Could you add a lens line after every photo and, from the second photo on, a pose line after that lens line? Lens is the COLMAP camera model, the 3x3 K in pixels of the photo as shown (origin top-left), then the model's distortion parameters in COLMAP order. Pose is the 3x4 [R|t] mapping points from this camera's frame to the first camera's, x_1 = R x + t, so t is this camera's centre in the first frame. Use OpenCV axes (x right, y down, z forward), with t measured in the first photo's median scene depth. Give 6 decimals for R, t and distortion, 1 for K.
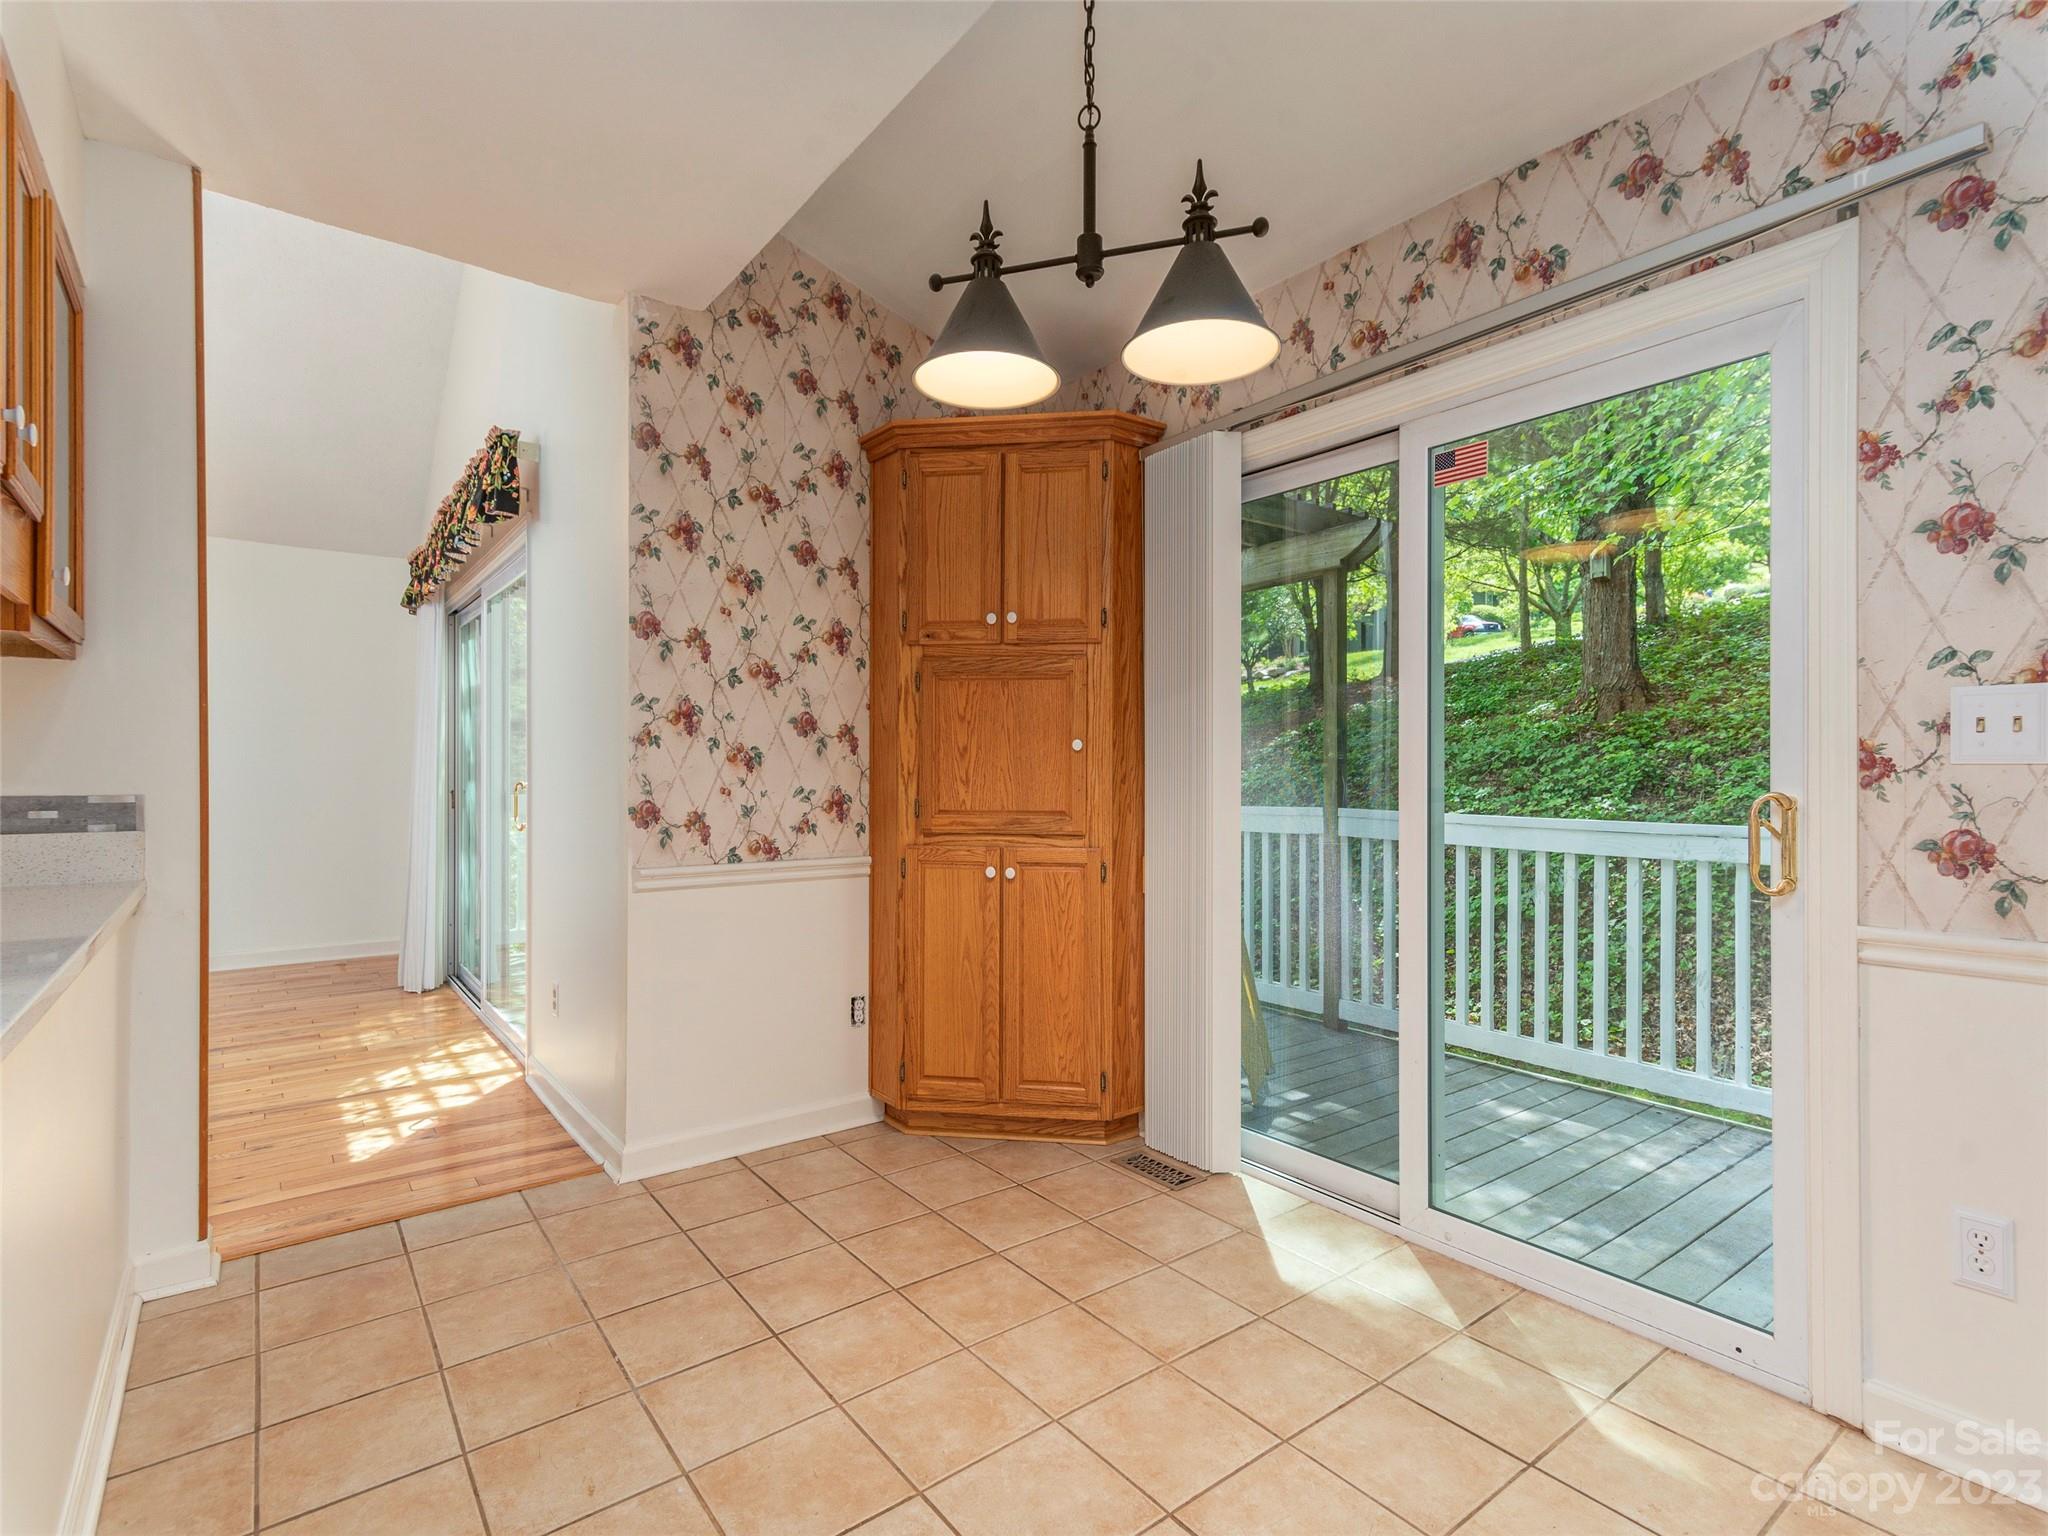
lens RADIAL K [[999.7, 0, 1014.3], [0, 999.7, 768.3], [0, 0, 1]] dist [0.006573, -0.000678]
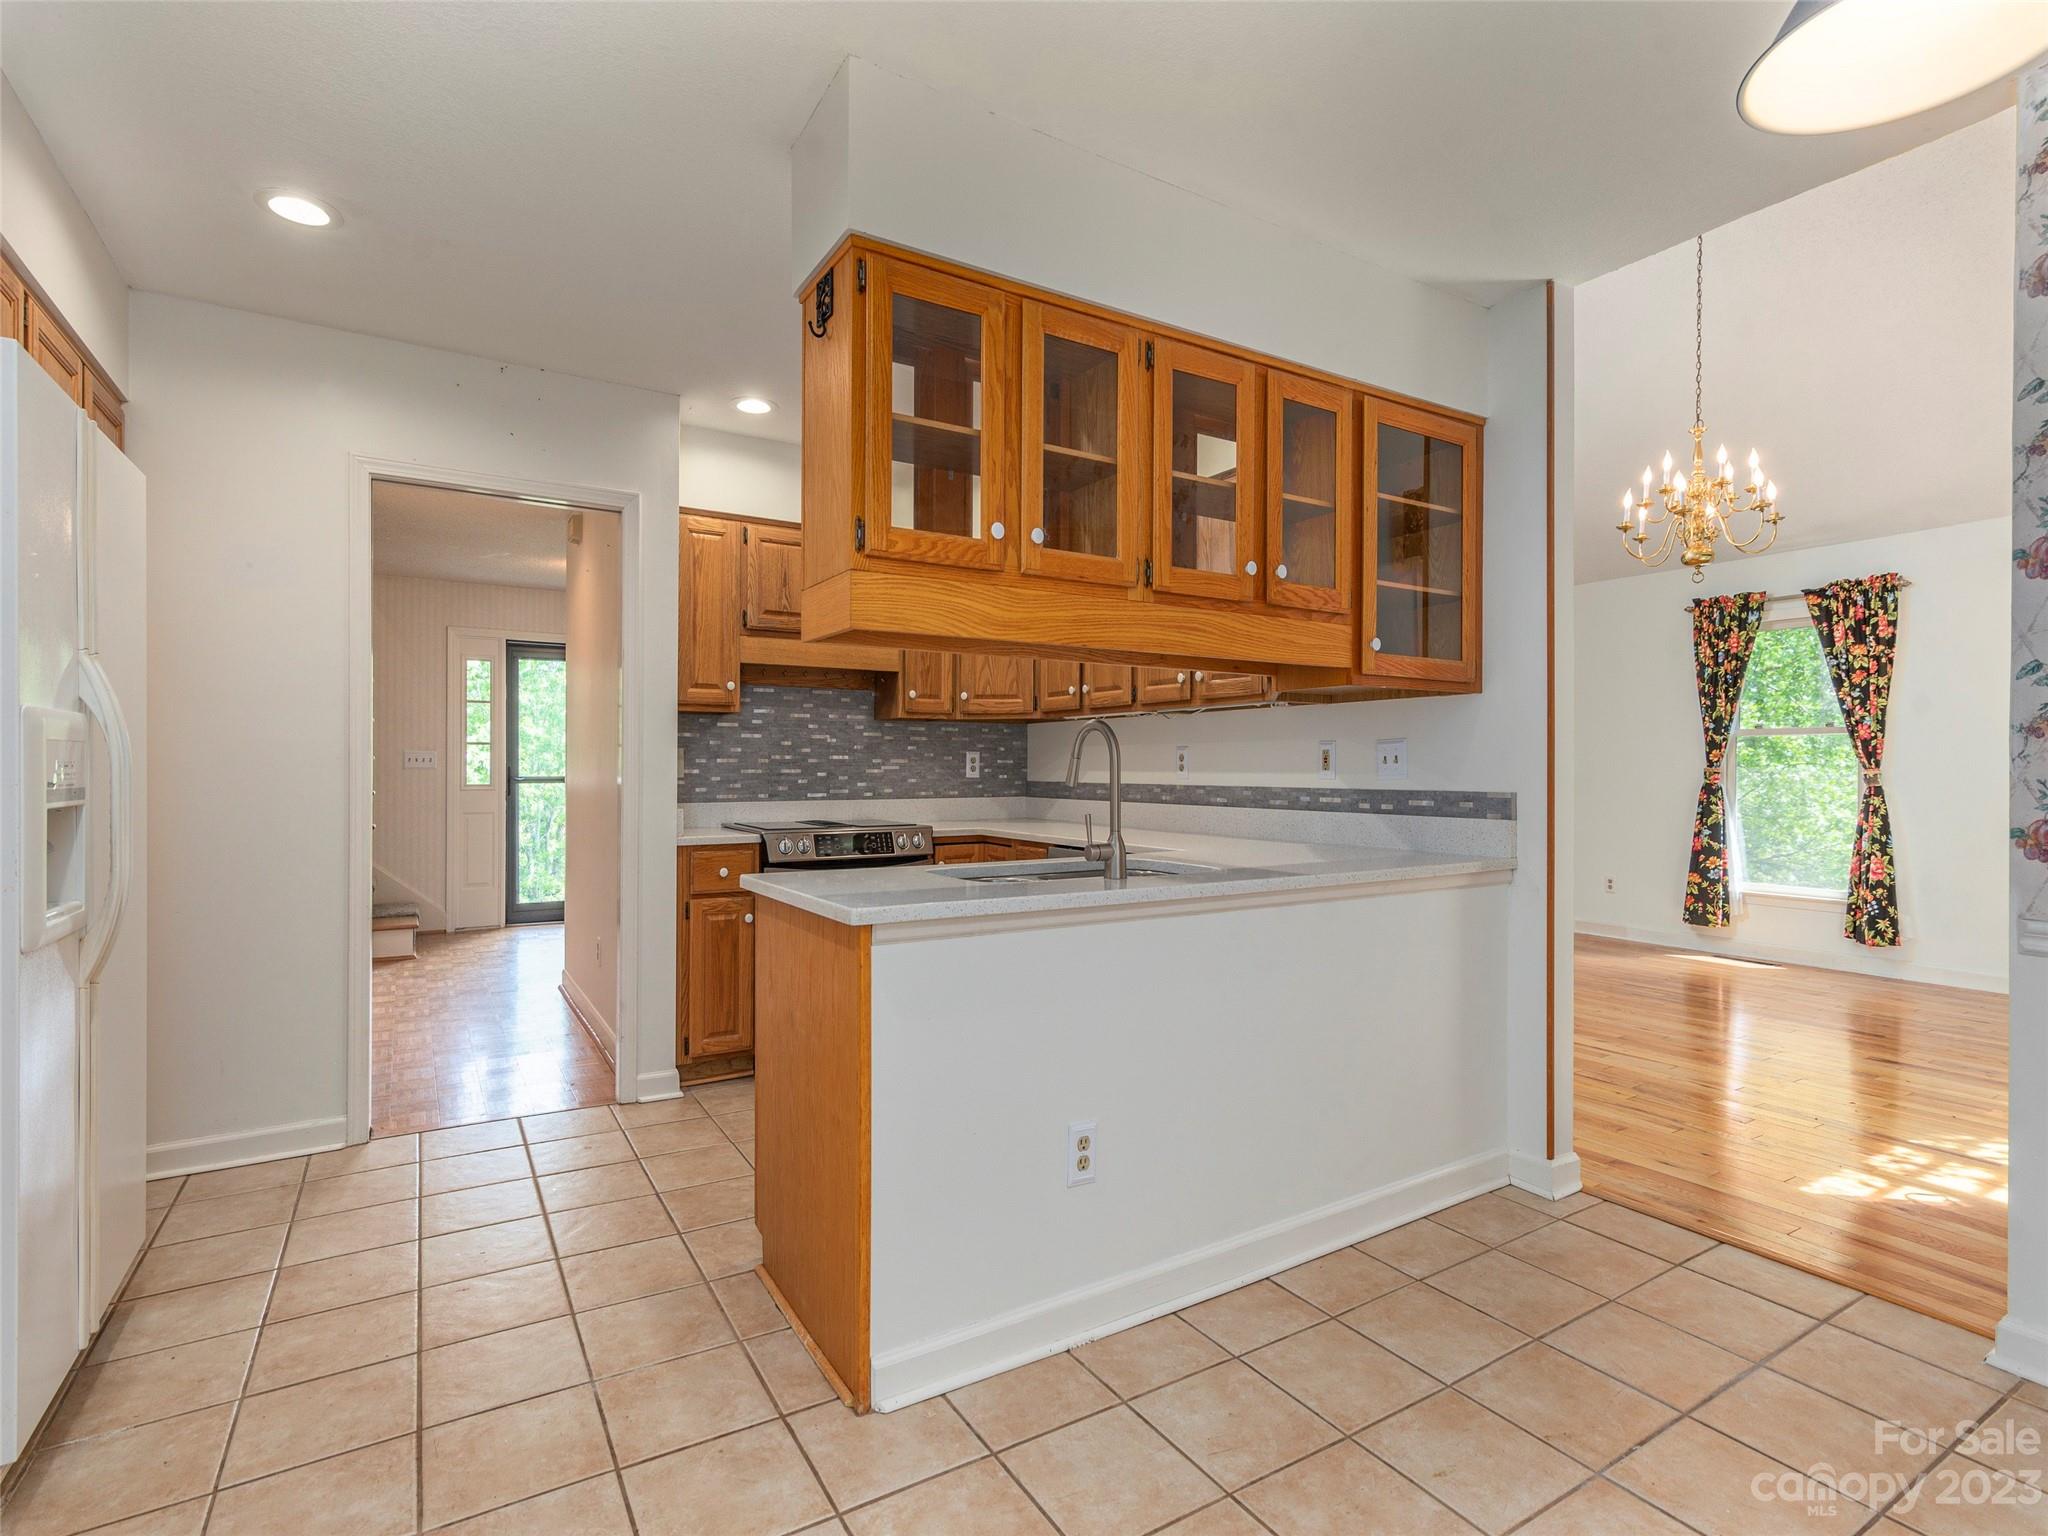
lens RADIAL K [[999.7, 0, 1020.8], [0, 999.7, 770.1], [0, 0, 1]] dist [0.006573, -0.000678]
pose [[-0.101567, -0.001719, -0.994827, 0.353252], [0.001487, 0.999997, -0.001879, -0.000484], [0.994828, -0.001671, -0.101564, 0.369378]]
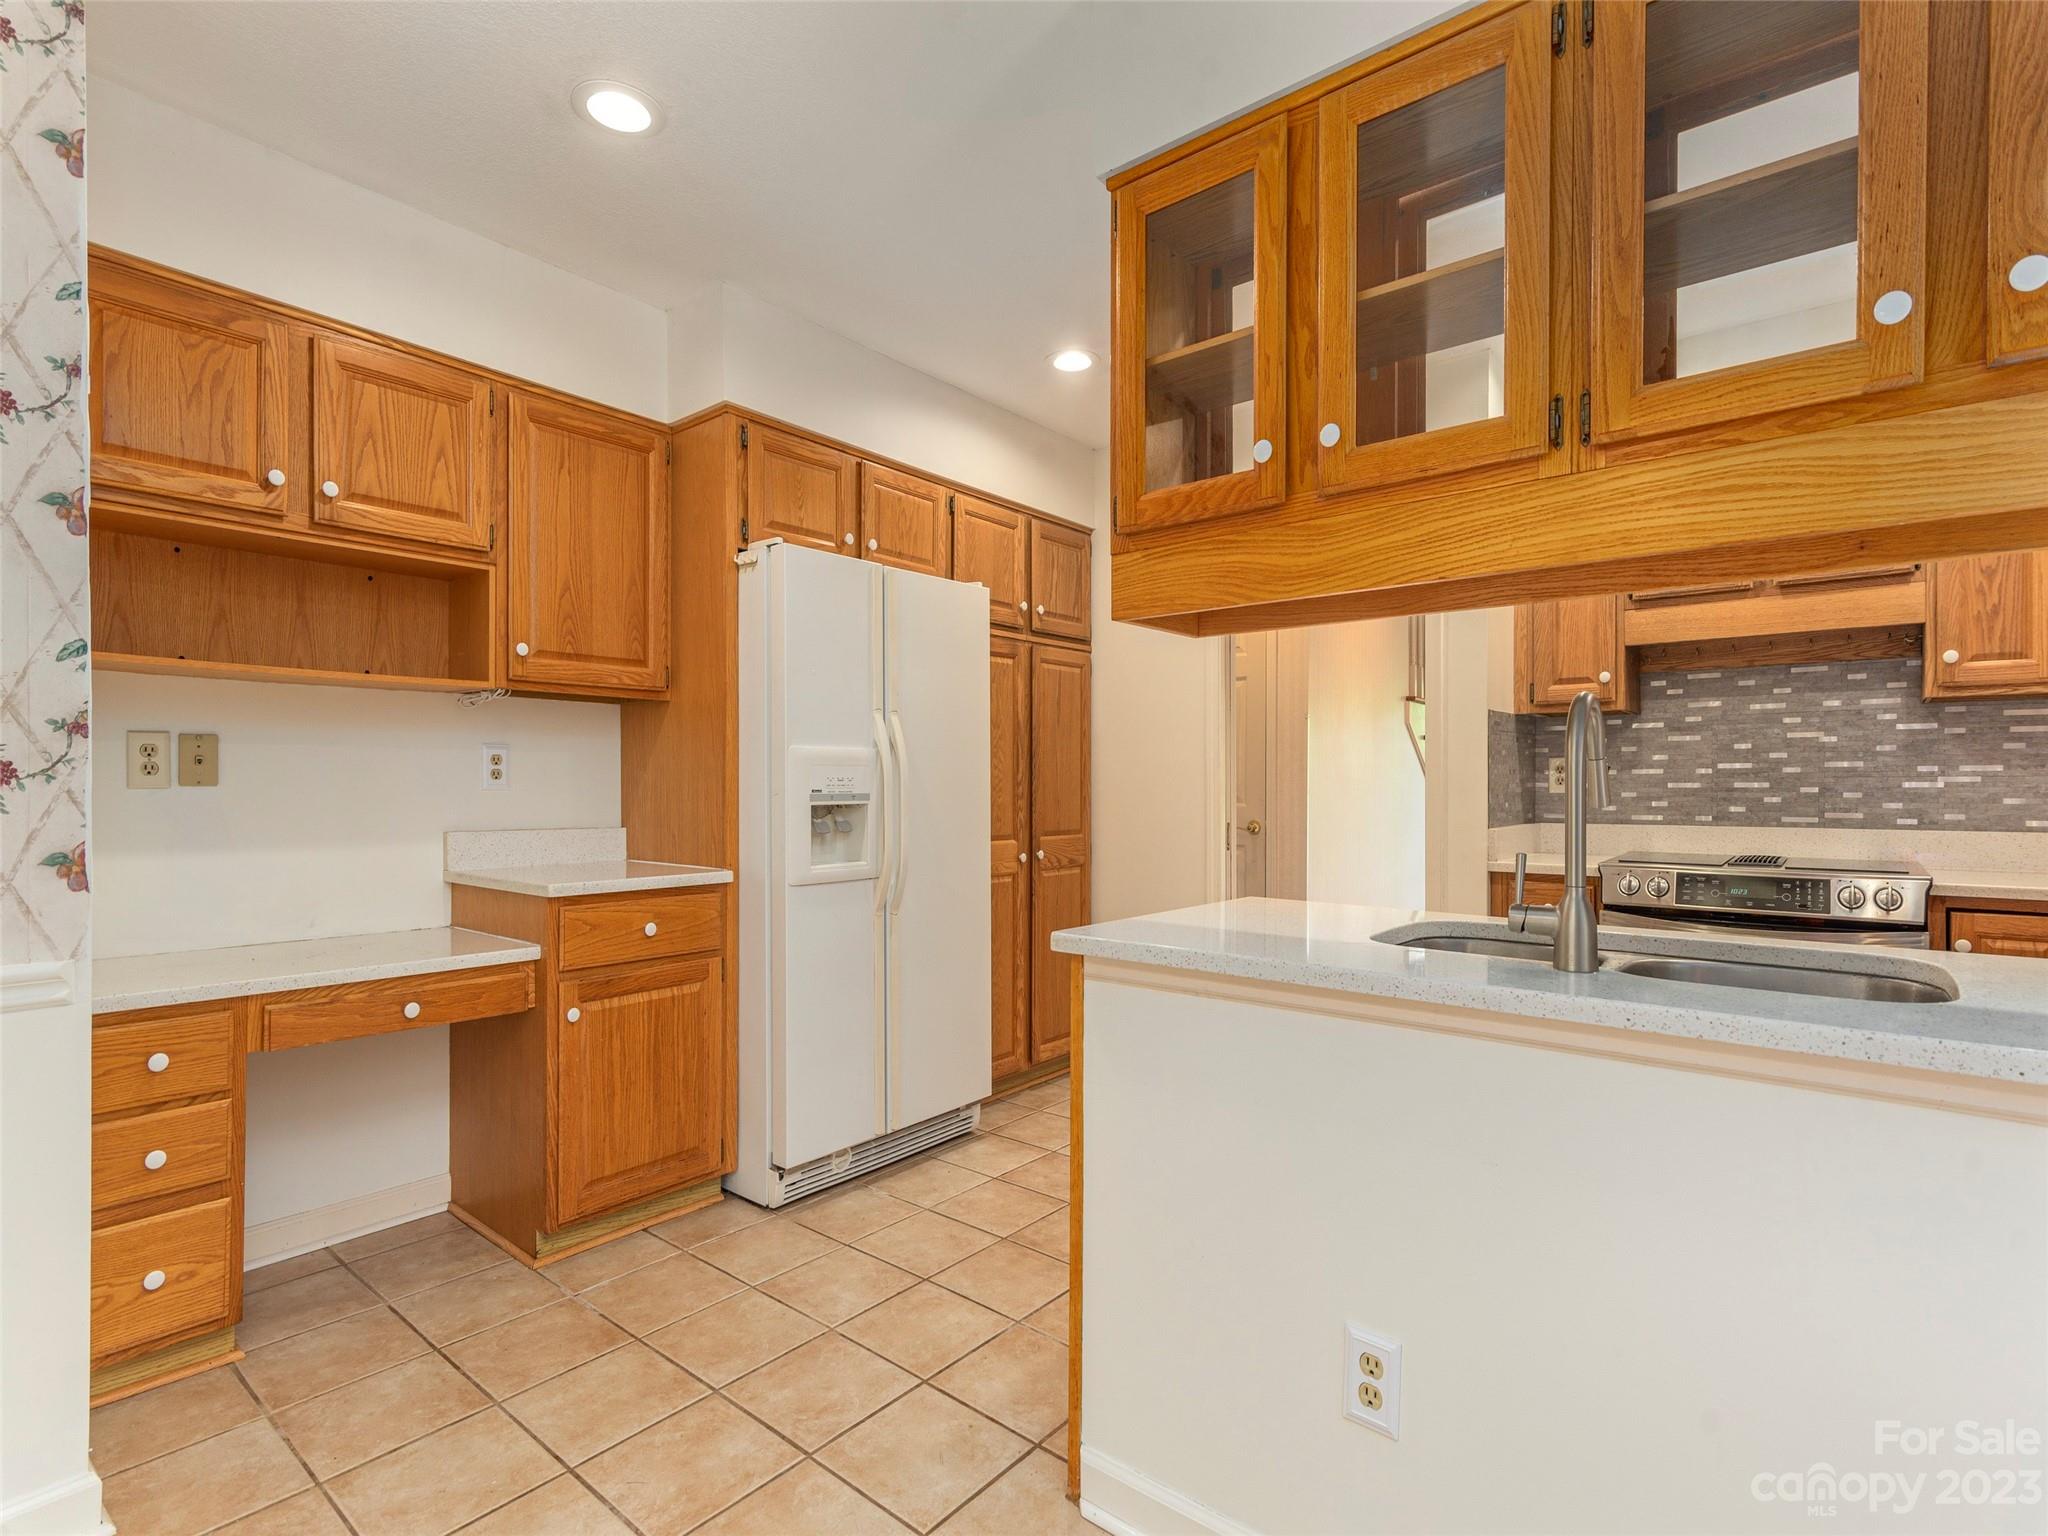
lens RADIAL K [[999.7, 0, 1015.7], [0, 999.7, 783.4], [0, 0, 1]] dist [0.006573, -0.000678]
pose [[-0.972571, -0.002275, -0.232596, -0.083497], [-0.001002, 0.999984, -0.005588, 0.002798], [0.232605, -0.005201, -0.972557, 0.735314]]
